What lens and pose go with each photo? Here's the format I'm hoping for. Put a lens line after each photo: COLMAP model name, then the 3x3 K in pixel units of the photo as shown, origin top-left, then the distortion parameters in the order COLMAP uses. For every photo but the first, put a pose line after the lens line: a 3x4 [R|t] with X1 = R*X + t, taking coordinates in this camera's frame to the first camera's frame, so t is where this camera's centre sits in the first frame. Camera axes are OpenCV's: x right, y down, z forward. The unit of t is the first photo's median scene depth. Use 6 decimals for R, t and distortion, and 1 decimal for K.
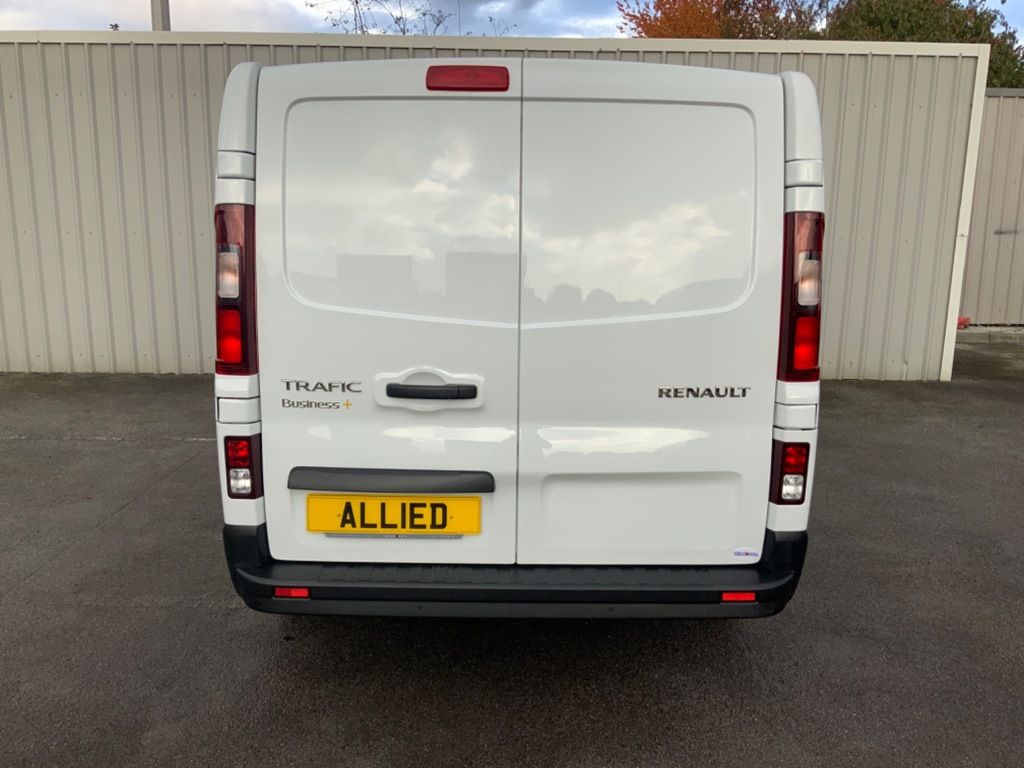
lens RADIAL K [[799.3, 0, 512.0], [0, 799.3, 384.0], [0, 0, 1]] dist [-0.002814, -0.021694]
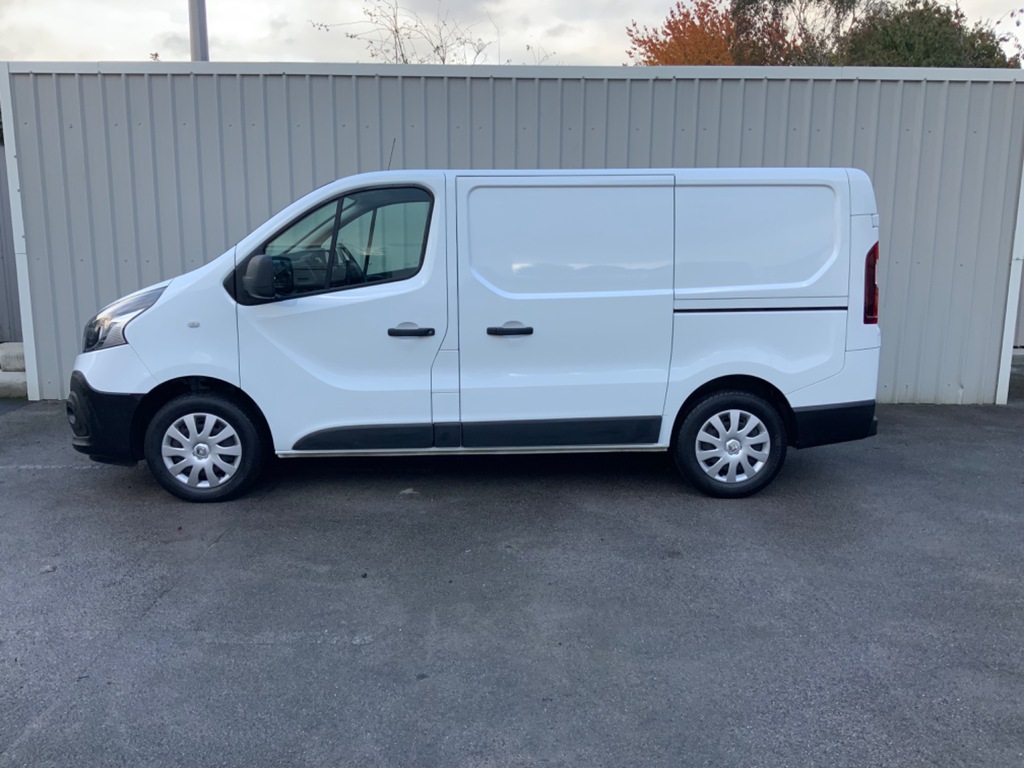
lens RADIAL K [[799.3, 0, 512.0], [0, 799.3, 384.0], [0, 0, 1]] dist [-0.002814, -0.021694]
pose [[0.999971, -0.004689, -0.006073, -0.062302], [0.004528, 0.999643, -0.026334, -0.006193], [0.006194, 0.026306, 0.999635, 0.002023]]
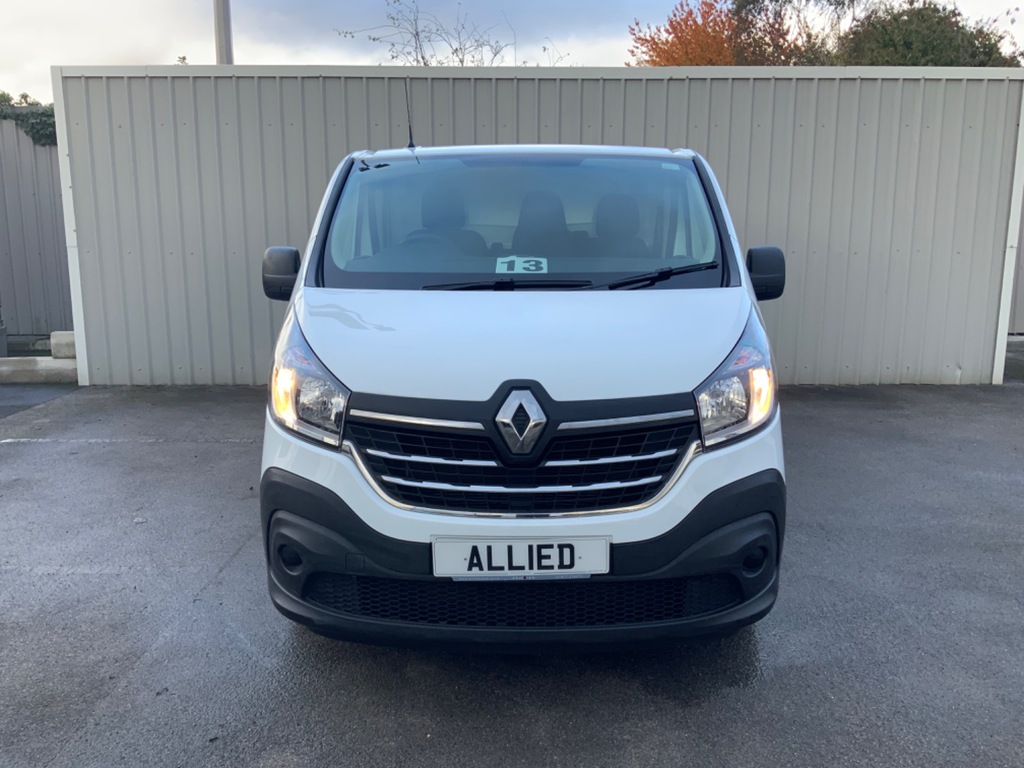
lens RADIAL K [[797.6, 0, 512.0], [0, 797.6, 384.0], [0, 0, 1]] dist [0.000375, -0.033063]
pose [[0.999914, -0.010202, -0.008248, -0.090837], [0.009991, 0.999630, -0.025287, 0.016103], [0.008502, 0.025203, 0.999646, -0.056243]]
